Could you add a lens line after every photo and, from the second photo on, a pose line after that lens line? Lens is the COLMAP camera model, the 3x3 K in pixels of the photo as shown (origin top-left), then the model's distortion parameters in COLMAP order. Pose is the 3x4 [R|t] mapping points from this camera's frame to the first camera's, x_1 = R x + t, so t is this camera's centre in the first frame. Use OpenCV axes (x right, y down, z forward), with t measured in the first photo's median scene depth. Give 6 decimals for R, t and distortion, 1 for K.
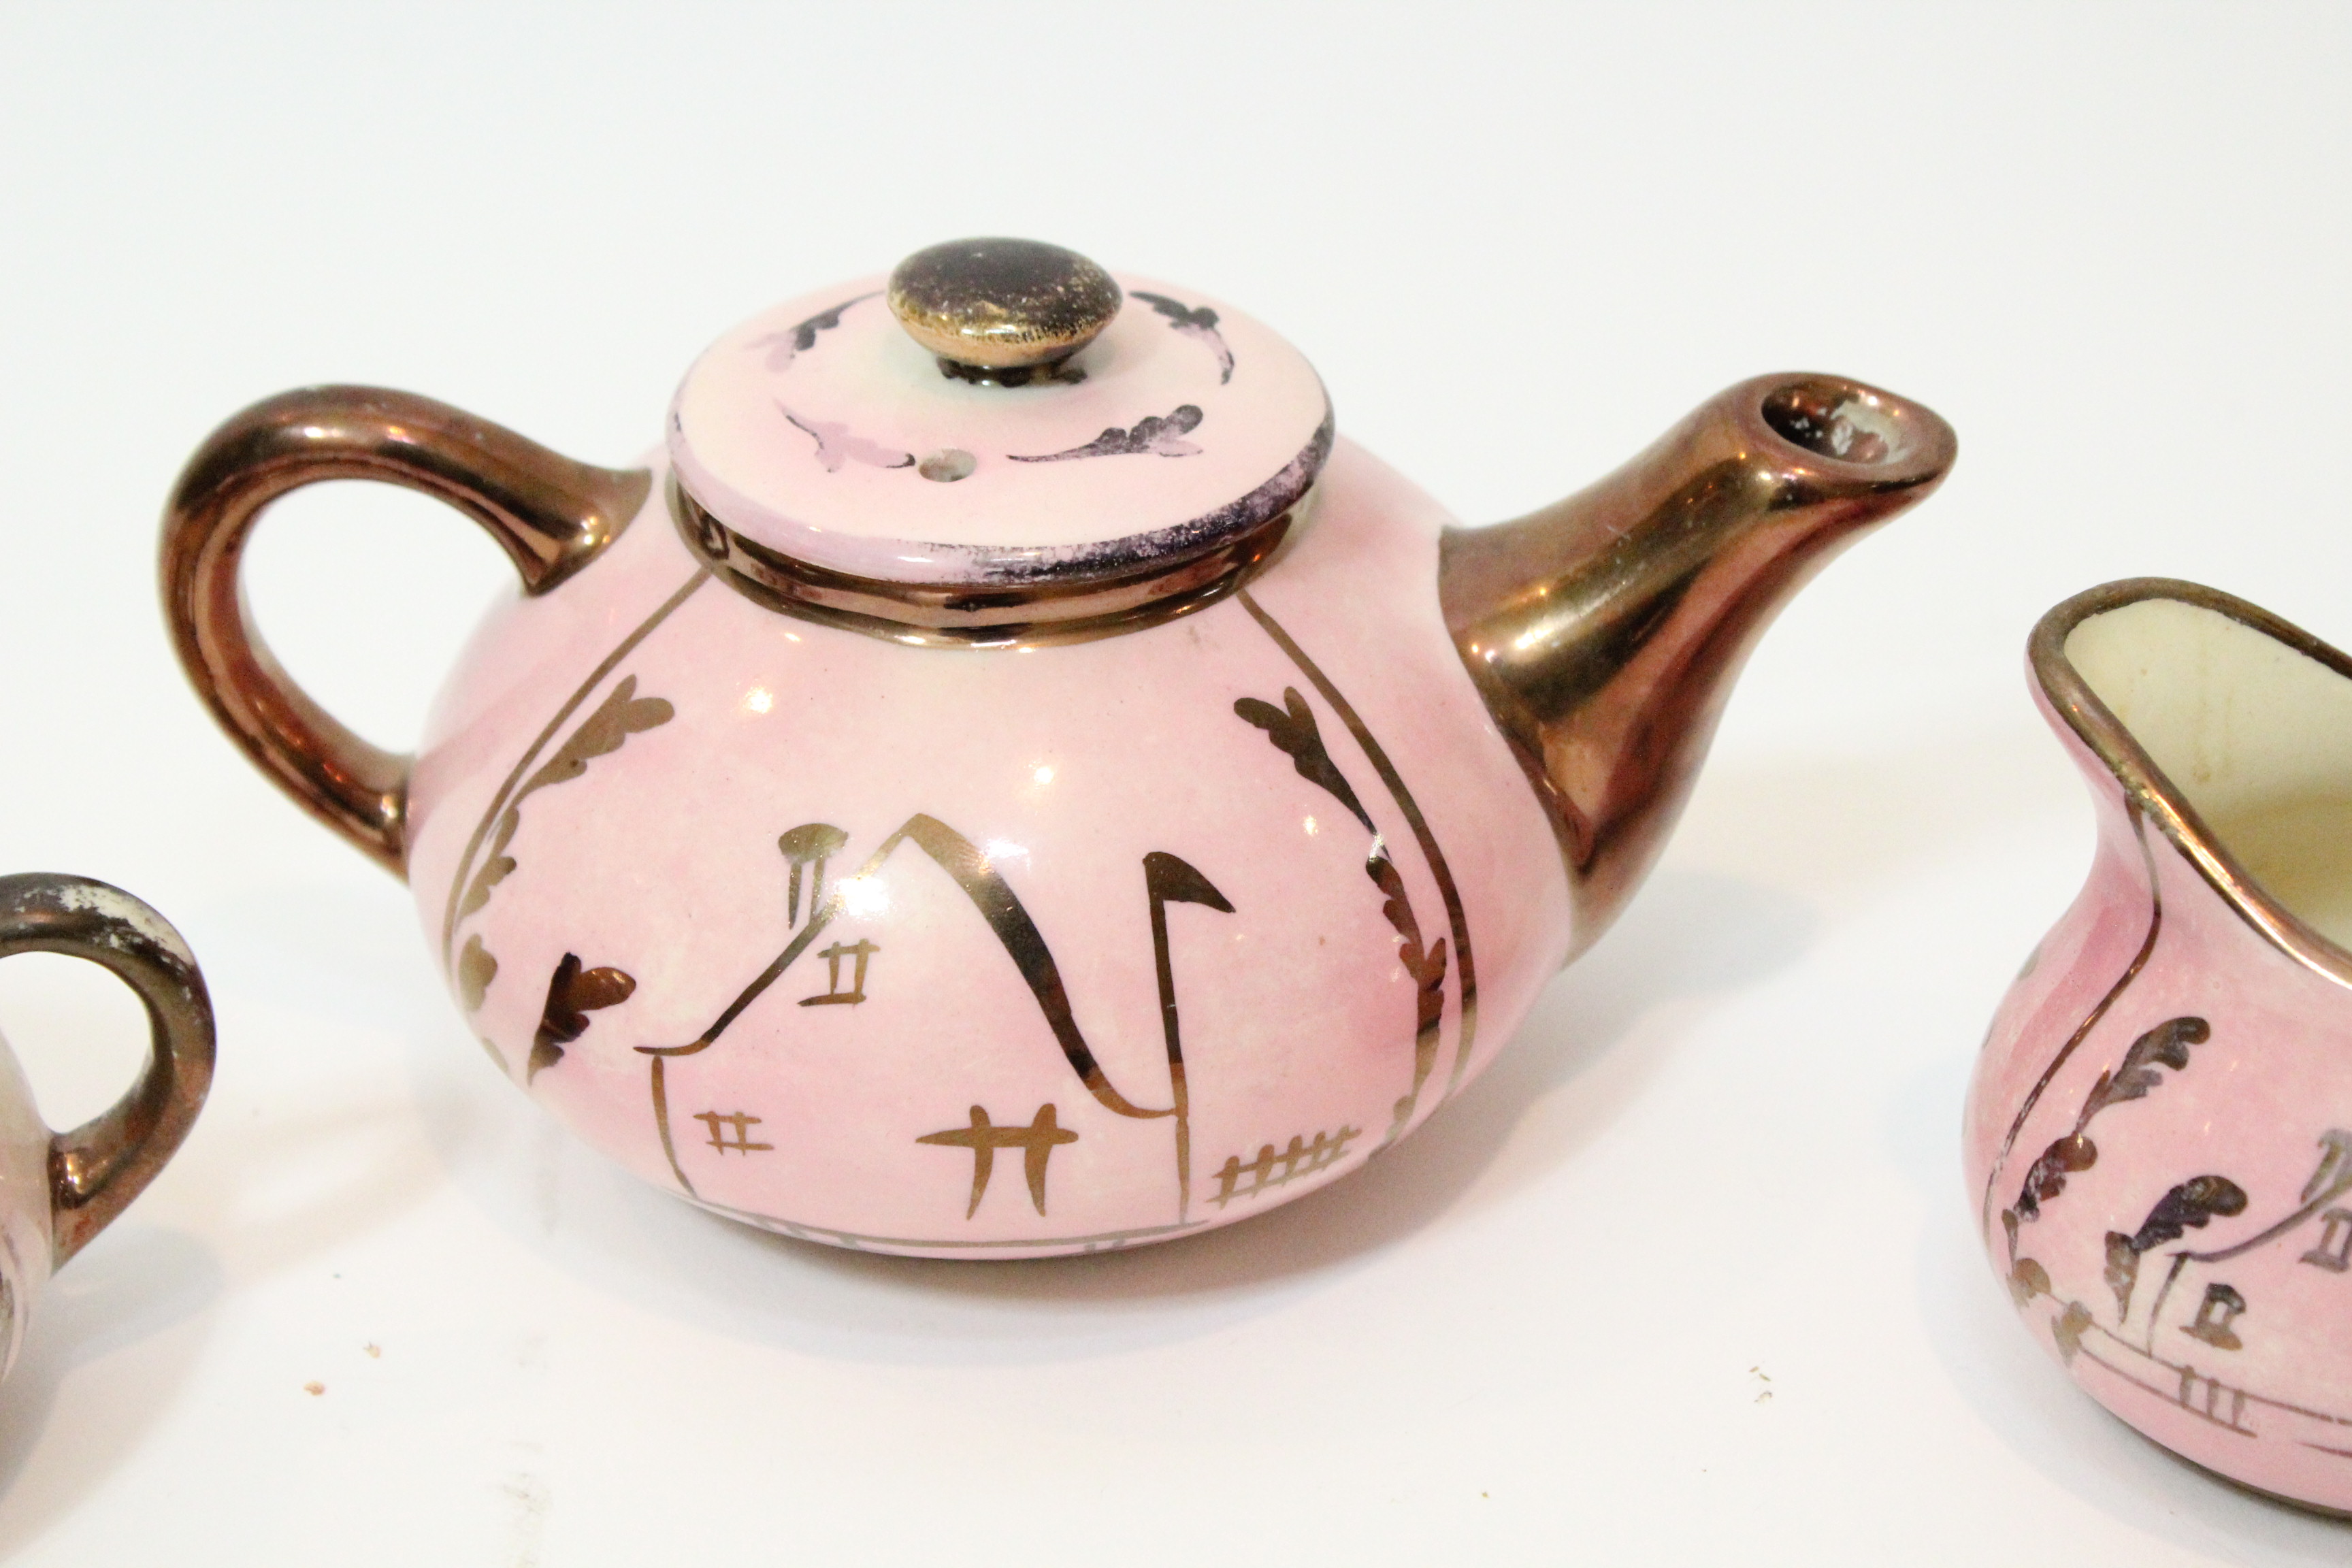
lens RADIAL K [[4933.9, 0, 1155.8], [0, 4933.9, 669.8], [0, 0, 1]] dist [0.016427, 0.000000]
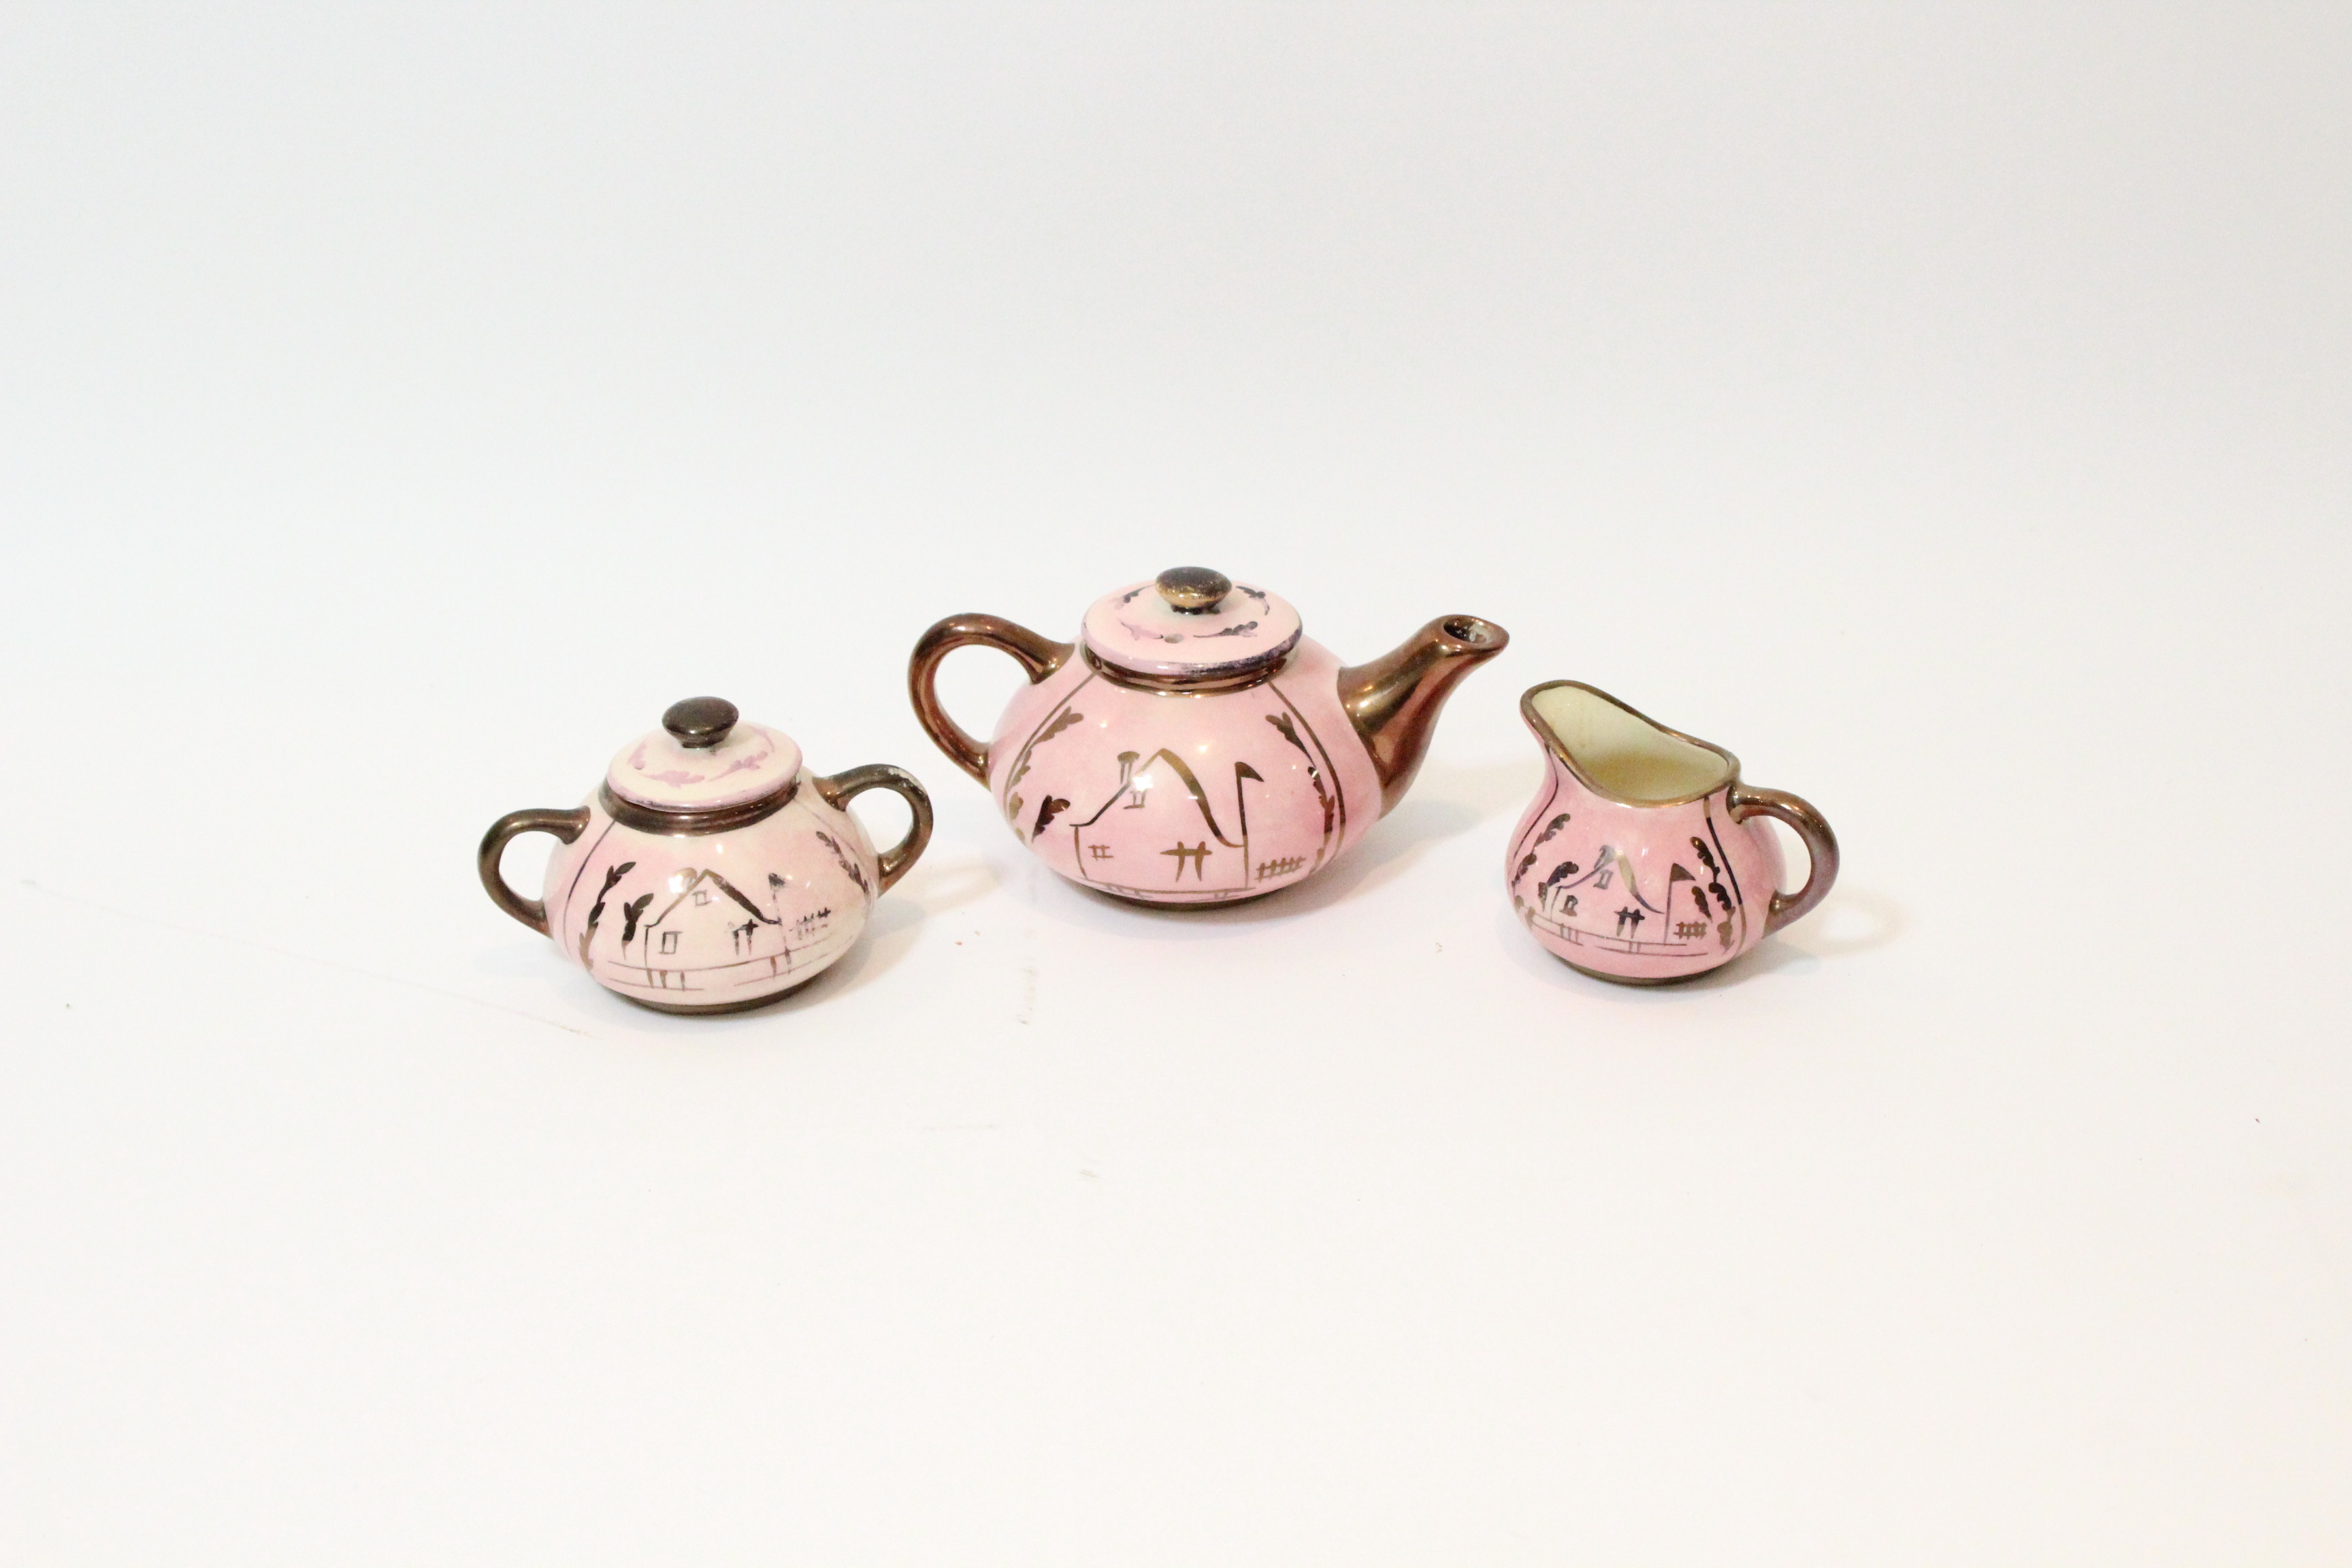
lens RADIAL K [[3755.2, 0, 1178.3], [0, 3755.2, 774.8], [0, 0, 1]] dist [-0.048317, 0.000000]
pose [[0.999053, 0.013976, -0.041213, 0.058116], [-0.016318, 0.998238, -0.057042, 0.176438], [0.040343, 0.057661, 0.997521, -1.326168]]
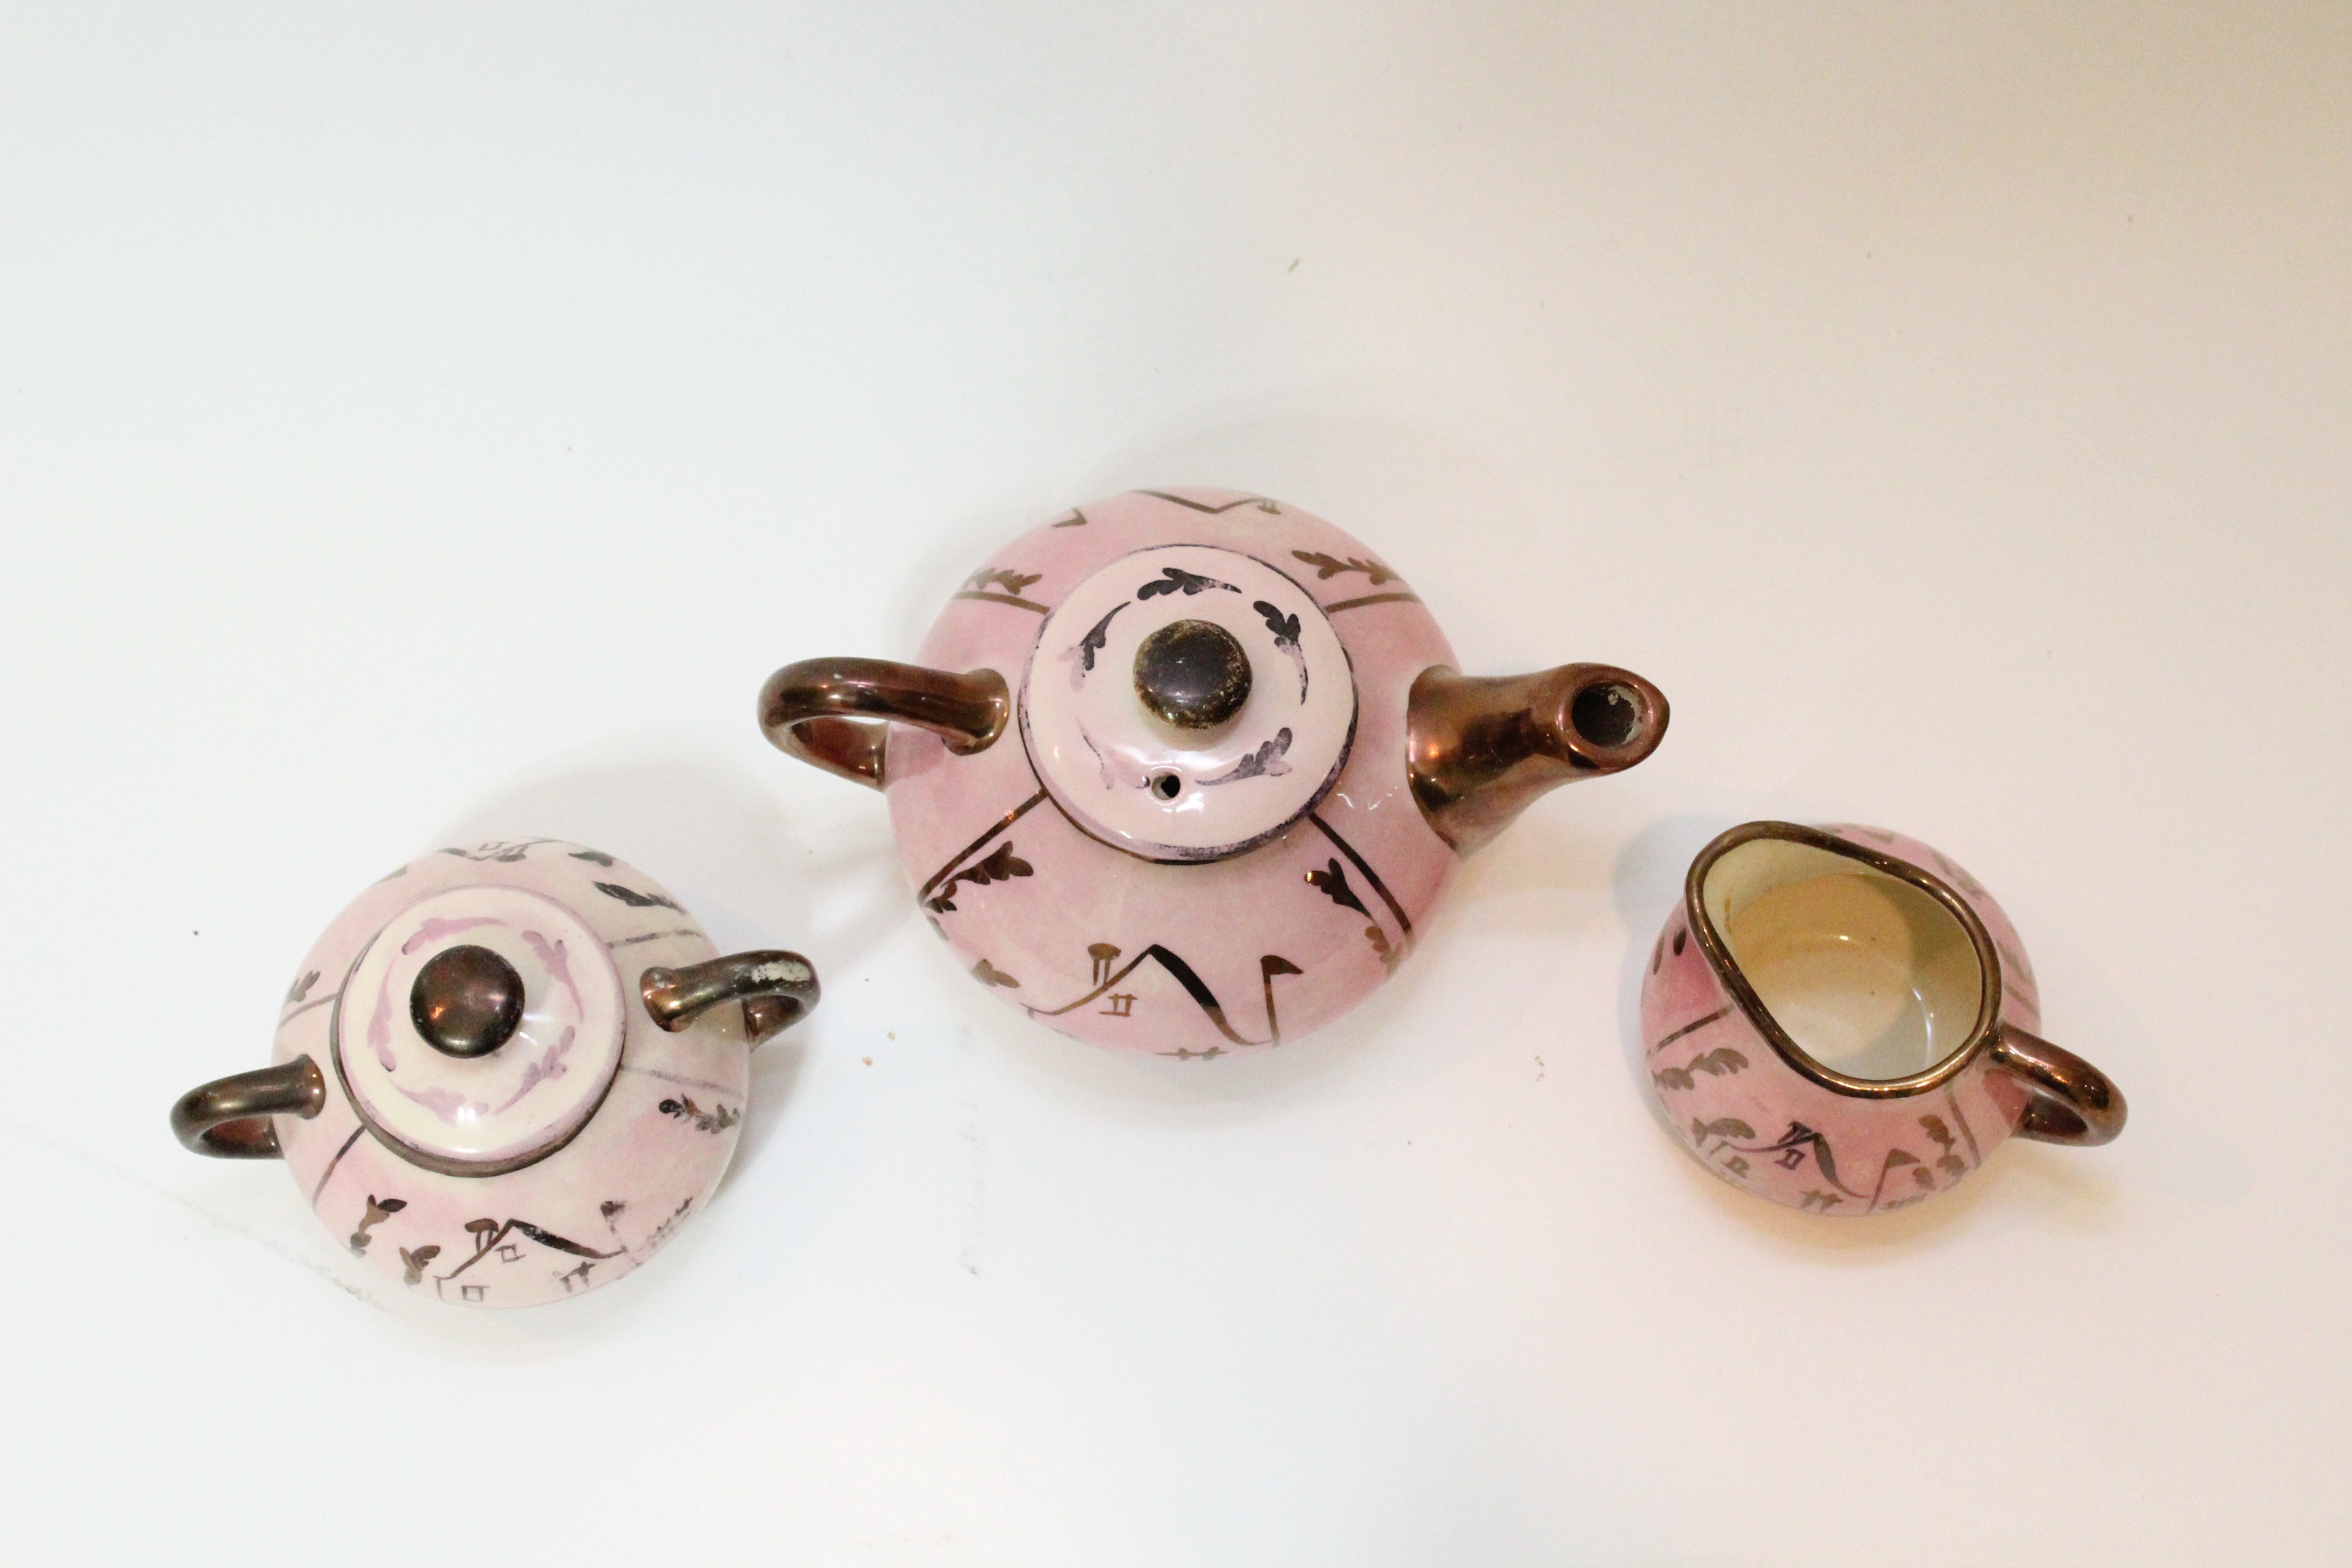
lens RADIAL K [[3784.6, 0, 1179.4], [0, 3784.6, 786.1], [0, 0, 1]] dist [-0.050583, 0.000000]
pose [[0.999943, -0.003114, 0.010186, -0.052443], [-0.004229, 0.761613, 0.648018, -1.043270], [-0.009776, -0.648024, 0.761557, -0.182084]]
